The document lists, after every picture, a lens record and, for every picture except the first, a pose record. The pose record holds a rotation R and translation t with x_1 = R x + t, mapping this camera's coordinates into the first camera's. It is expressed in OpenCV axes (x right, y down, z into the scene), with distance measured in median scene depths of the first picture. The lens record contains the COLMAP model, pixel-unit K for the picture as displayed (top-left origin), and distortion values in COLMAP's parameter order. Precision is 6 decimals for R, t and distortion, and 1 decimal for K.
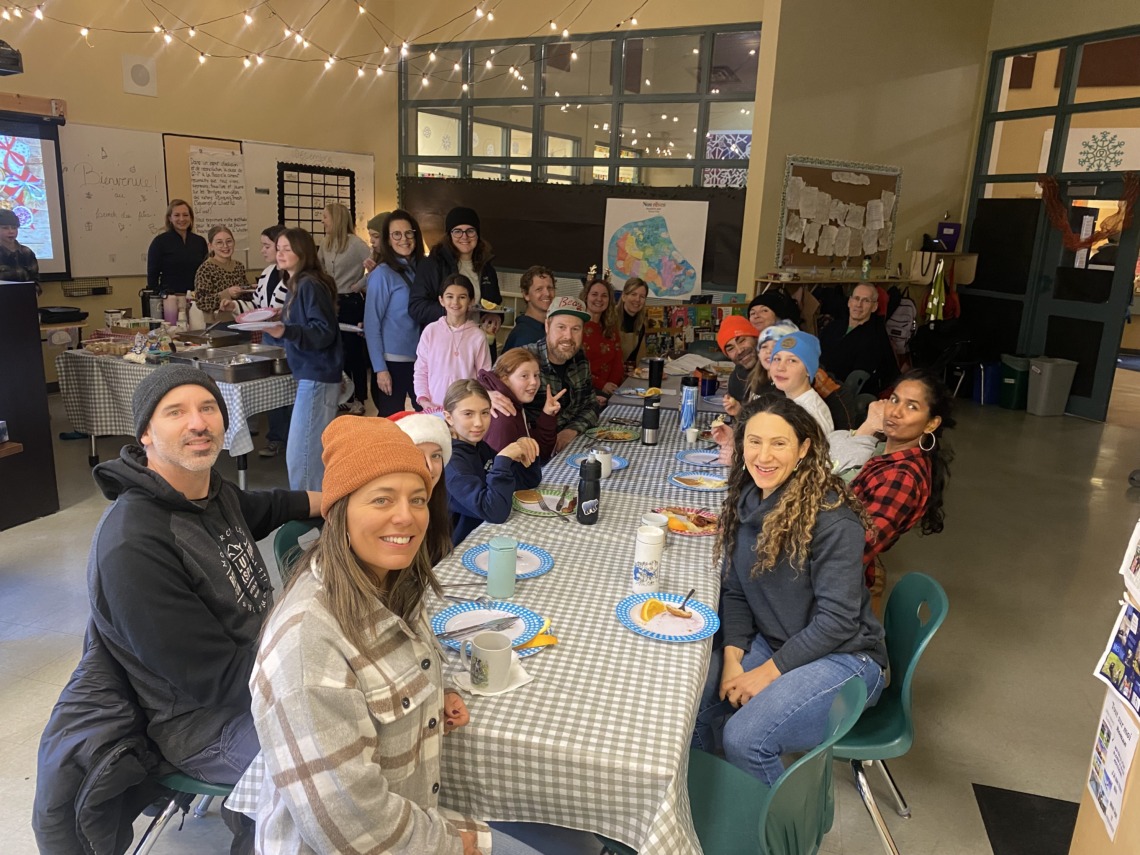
lens RADIAL K [[849.6, 0, 562.6], [0, 849.6, 430.6], [0, 0, 1]] dist [0.028243, -0.035586]
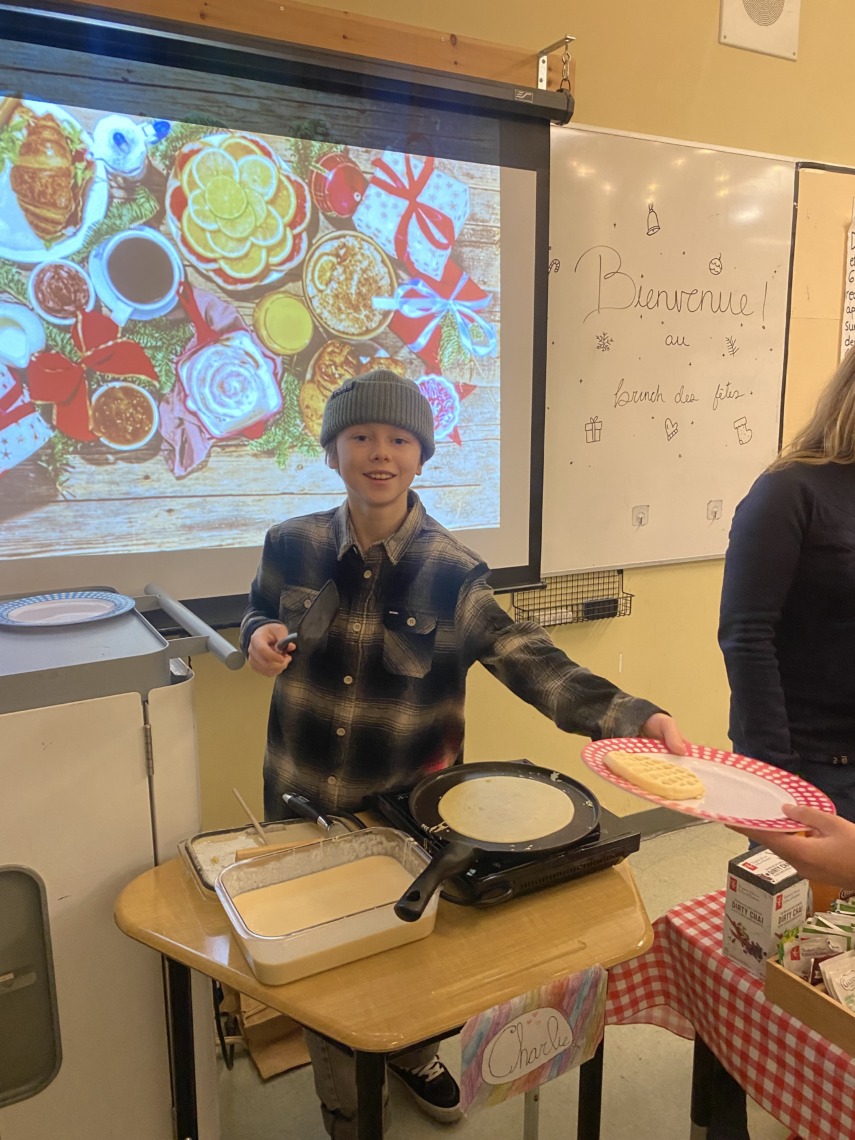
lens RADIAL K [[849.6, 0, 432.1], [0, 849.6, 573.3], [0, 0, 1]] dist [0.028243, -0.035586]
pose [[0.837434, 0.055992, -0.543663, -0.371202], [-0.091658, 0.995038, -0.038706, -0.143340], [0.538798, 0.082245, 0.838411, 0.601744]]
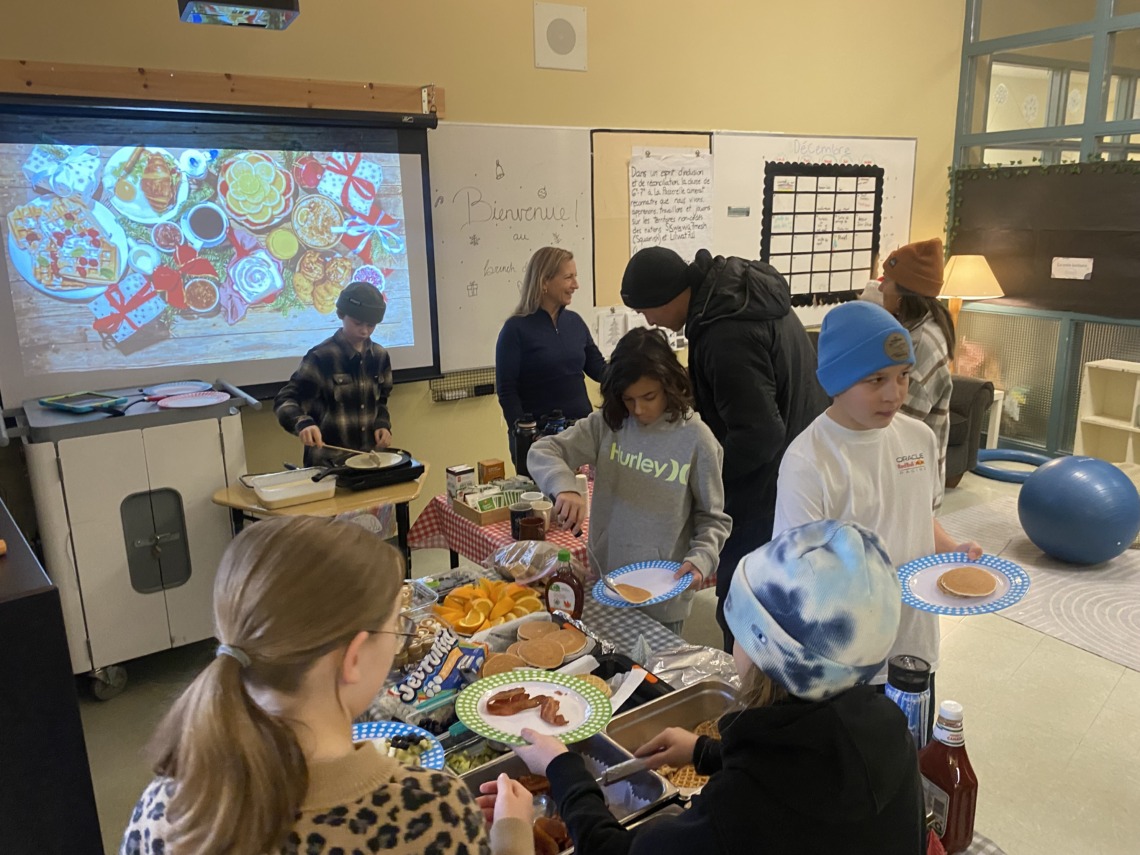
lens RADIAL K [[849.6, 0, 574.1], [0, 849.6, 422.3], [0, 0, 1]] dist [0.028243, -0.035586]
pose [[0.879306, 0.046345, -0.473997, -0.169777], [-0.057326, 0.998317, -0.008735, -0.125520], [0.472794, 0.034853, 0.880483, 0.438481]]
